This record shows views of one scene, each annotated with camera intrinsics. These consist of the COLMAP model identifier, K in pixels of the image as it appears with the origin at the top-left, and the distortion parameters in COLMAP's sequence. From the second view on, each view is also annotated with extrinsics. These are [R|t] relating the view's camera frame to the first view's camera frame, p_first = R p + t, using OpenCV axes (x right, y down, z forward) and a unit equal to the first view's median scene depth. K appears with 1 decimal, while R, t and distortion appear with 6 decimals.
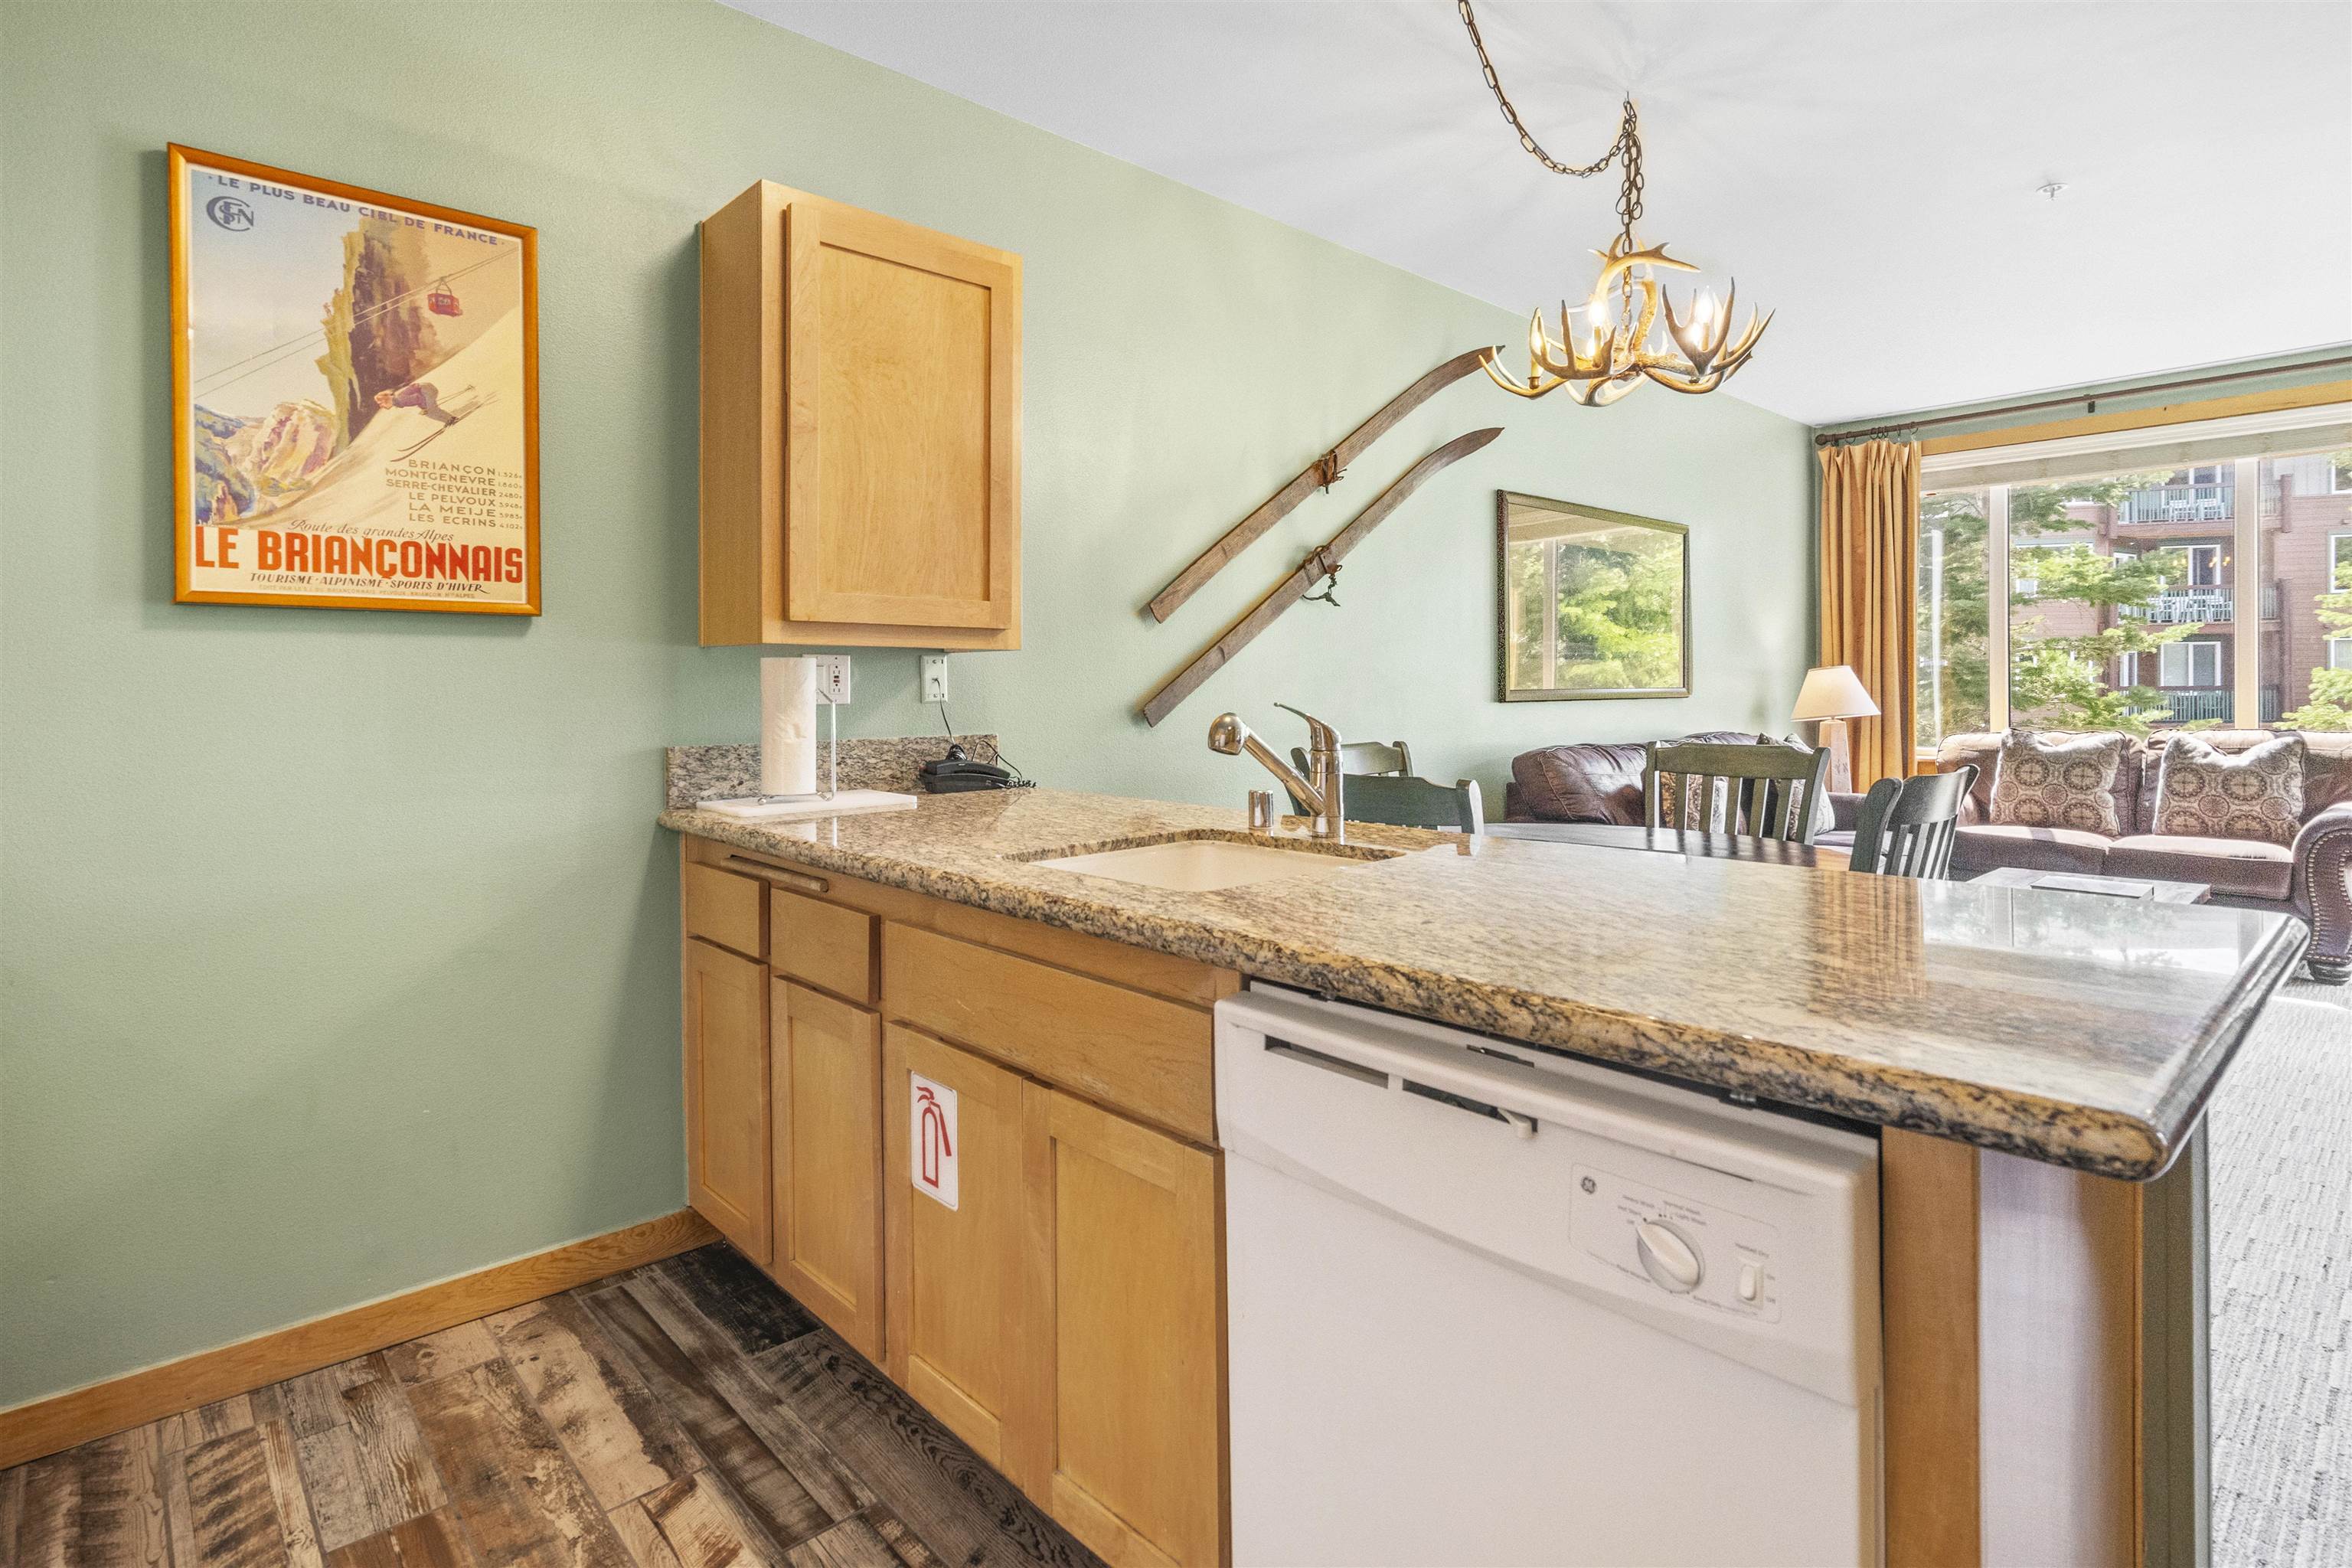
lens RADIAL K [[1194.0, 0, 1166.5], [0, 1194.0, 697.5], [0, 0, 1]] dist [0.003529, 0.001746]
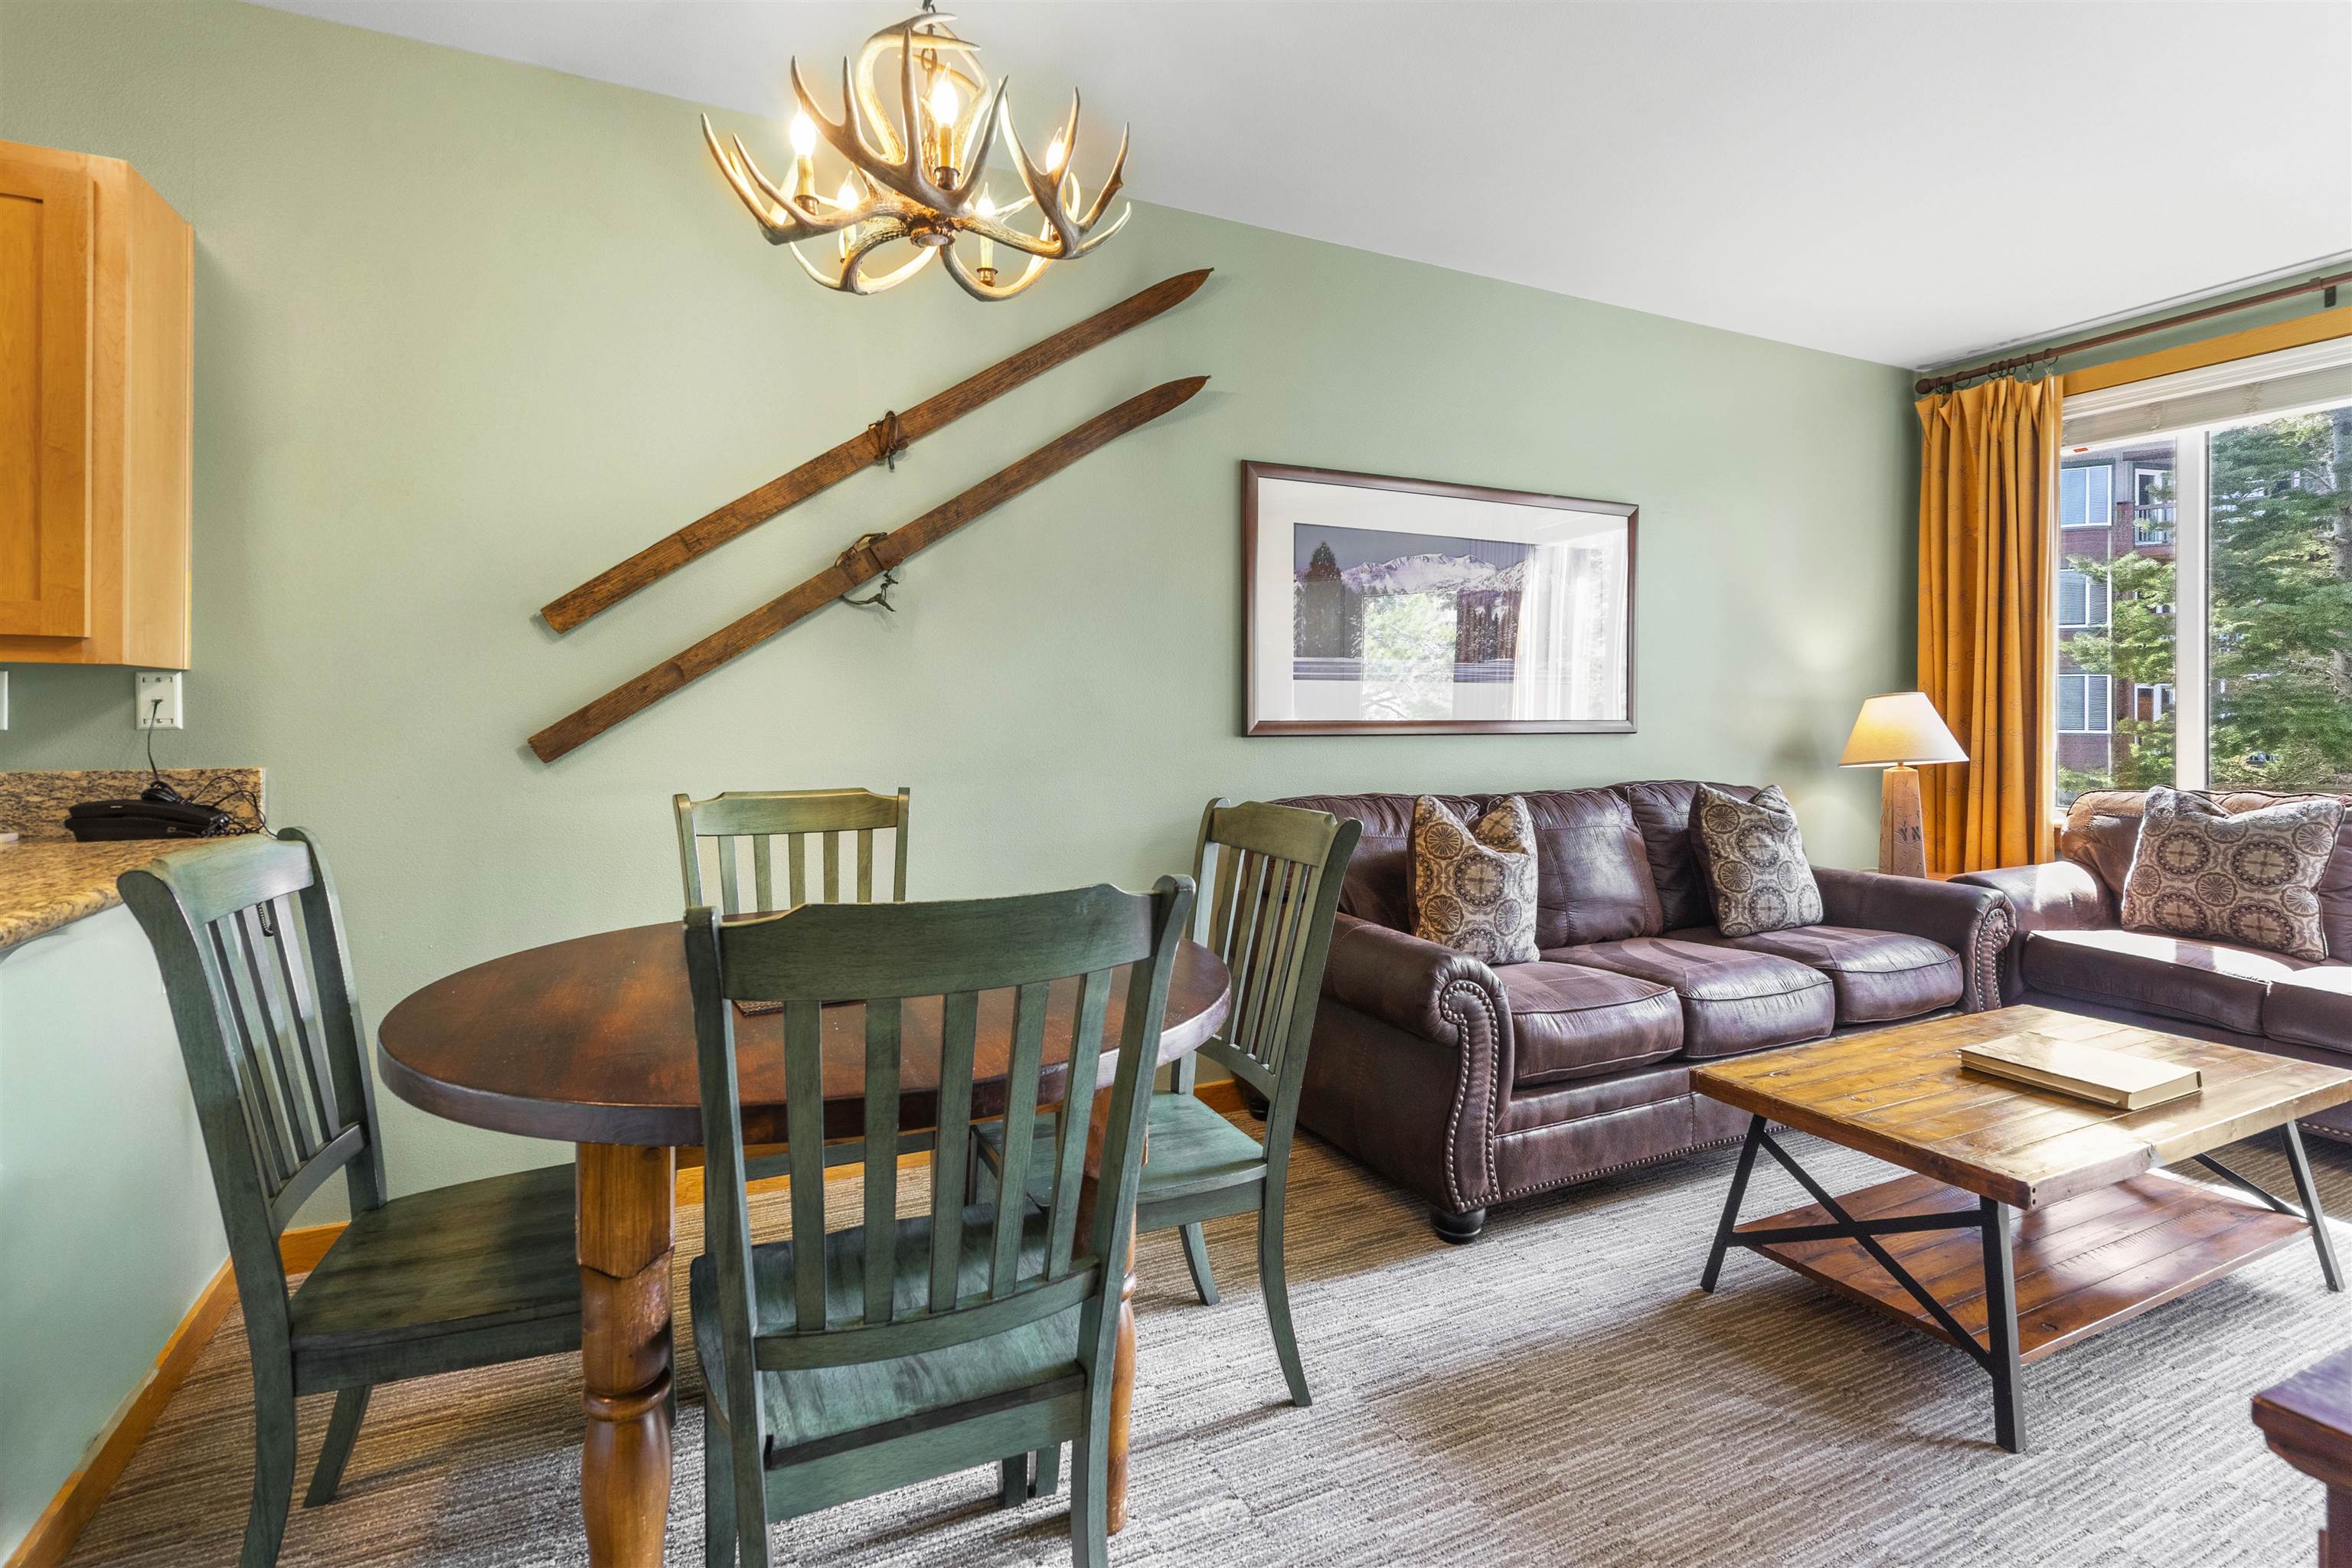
lens RADIAL K [[1116.3, 0, 1190.6], [0, 1116.3, 716.7], [0, 0, 1]] dist [0.001930, 0.001753]
pose [[0.955851, 0.007195, -0.293763, 0.869713], [-0.009699, 0.999928, -0.007066, -0.007514], [0.293691, 0.009603, 0.955852, 0.569602]]
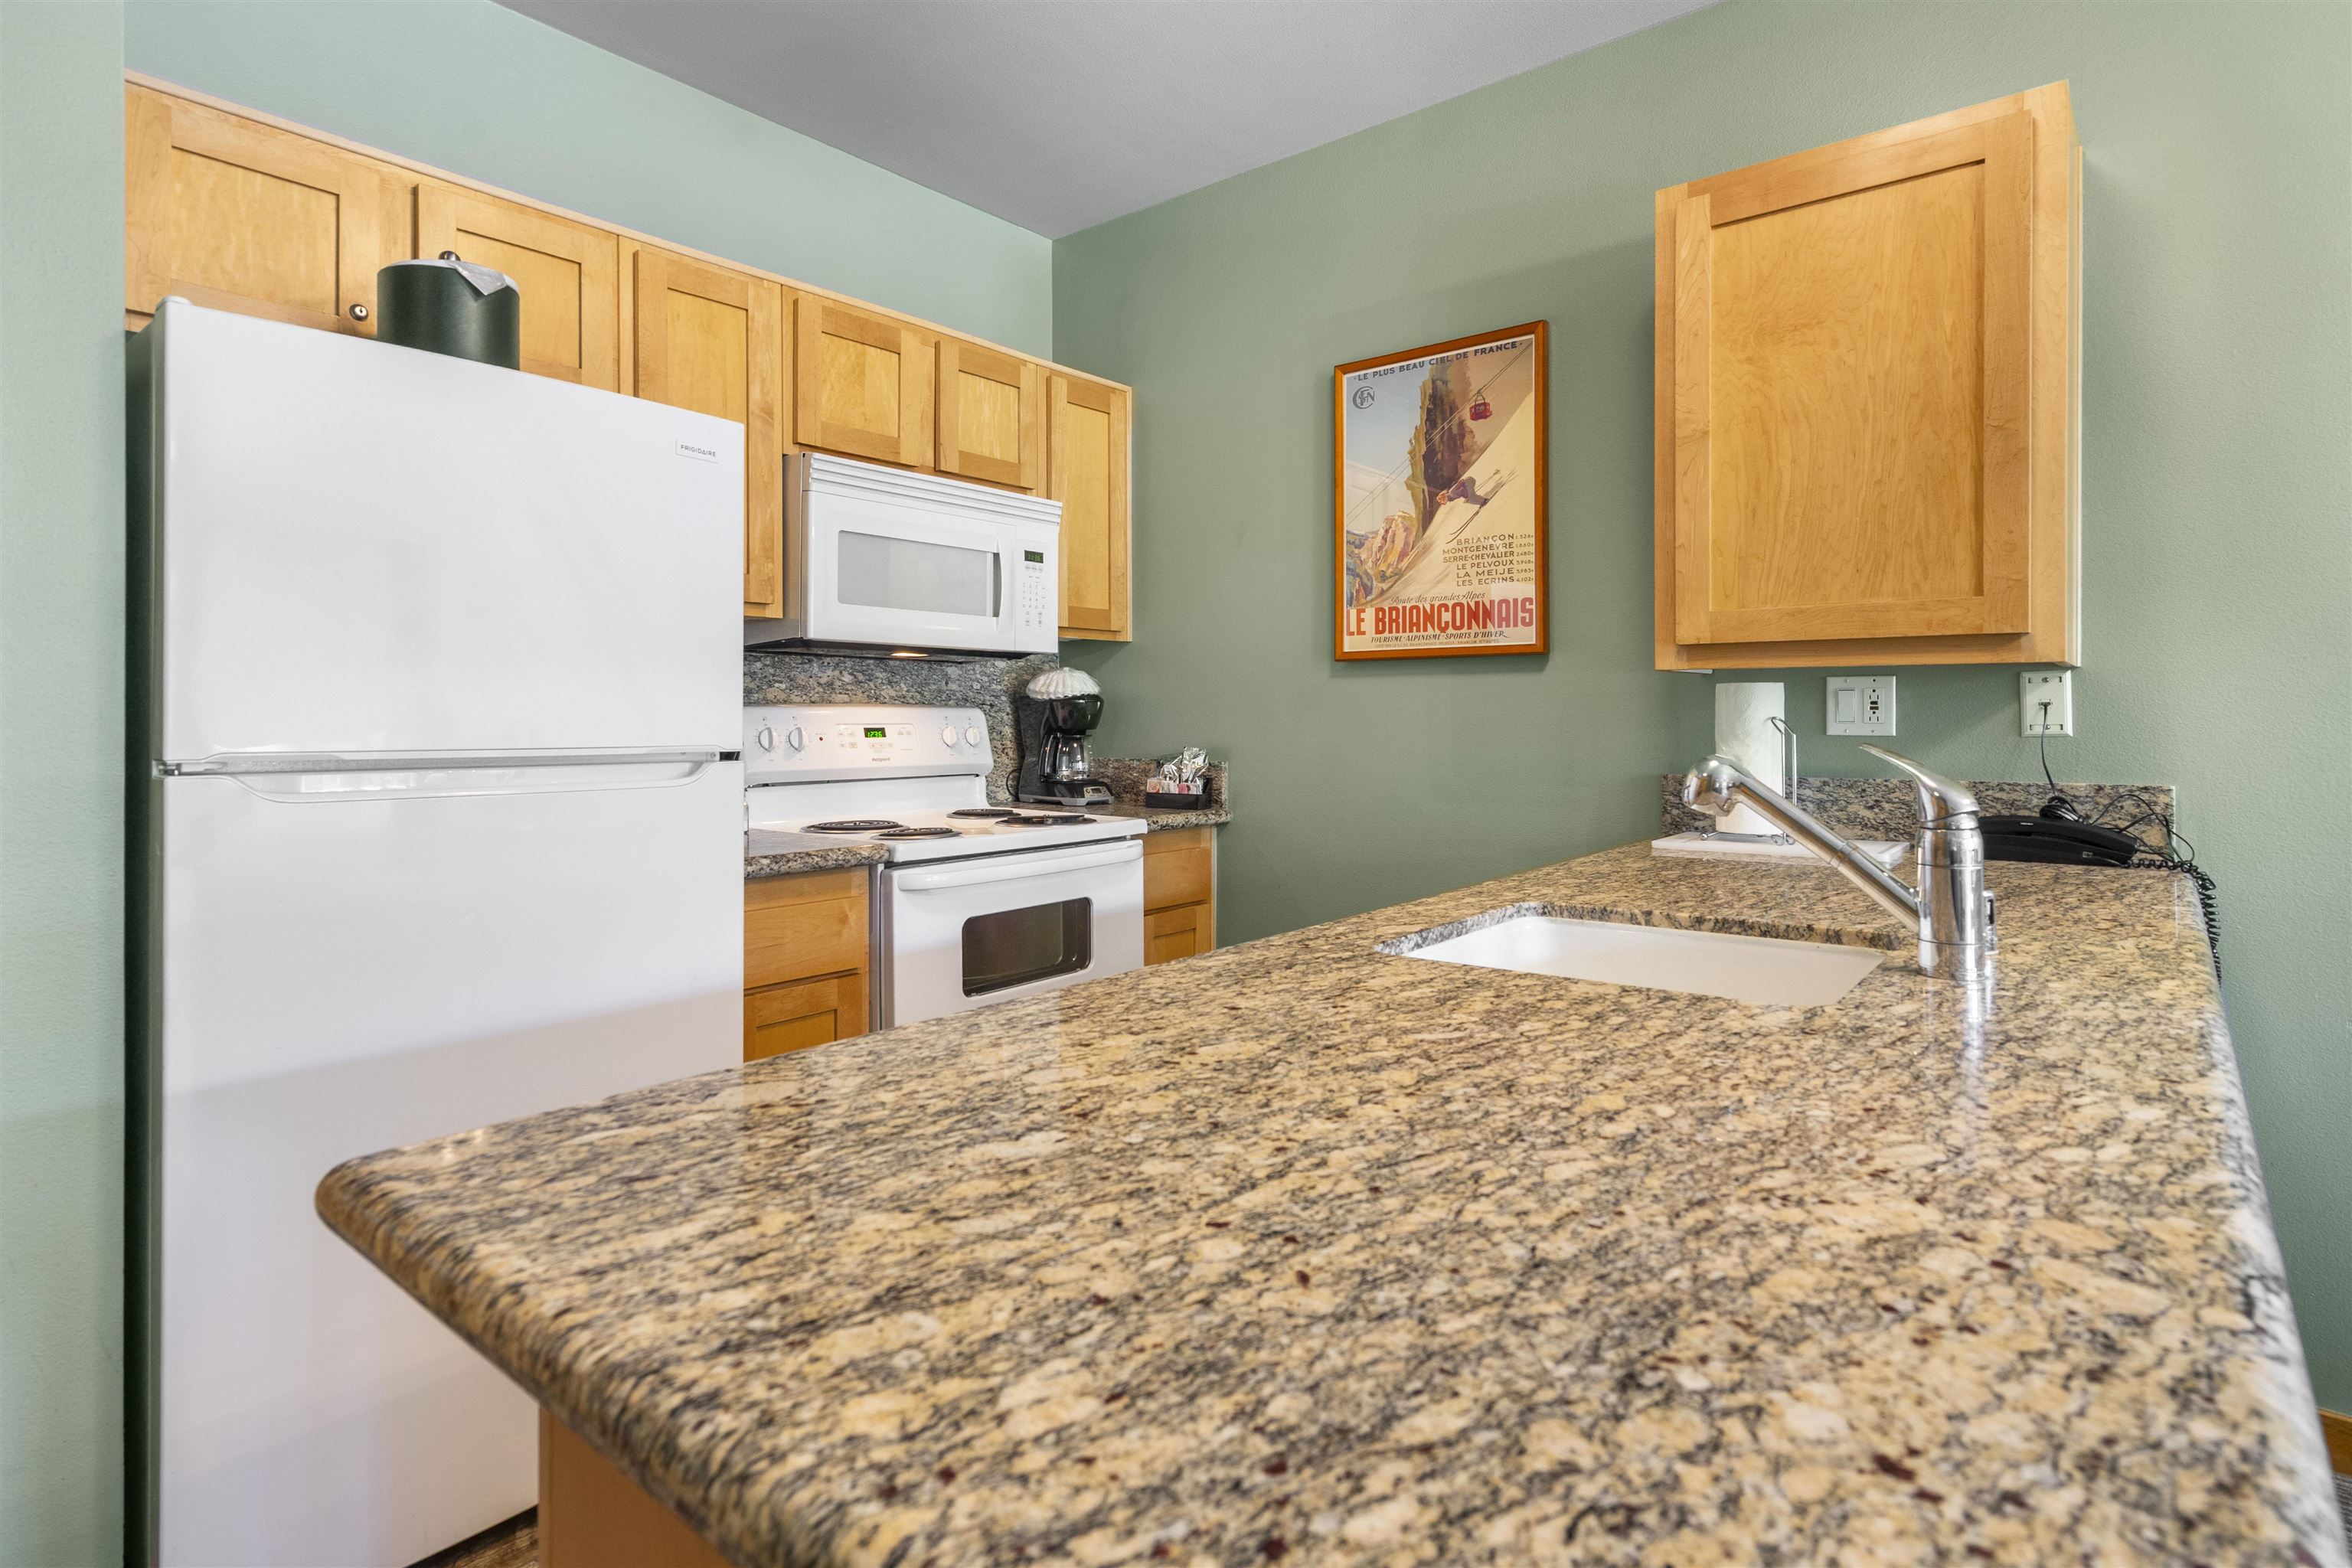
lens RADIAL K [[1194.0, 0, 1175.0], [0, 1194.0, 723.6], [0, 0, 1]] dist [0.003529, 0.001746]
pose [[0.148249, 0.008829, -0.988911, 0.539536], [-0.008996, 0.999931, 0.007578, -0.005480], [0.988909, 0.007773, 0.148318, 0.450629]]
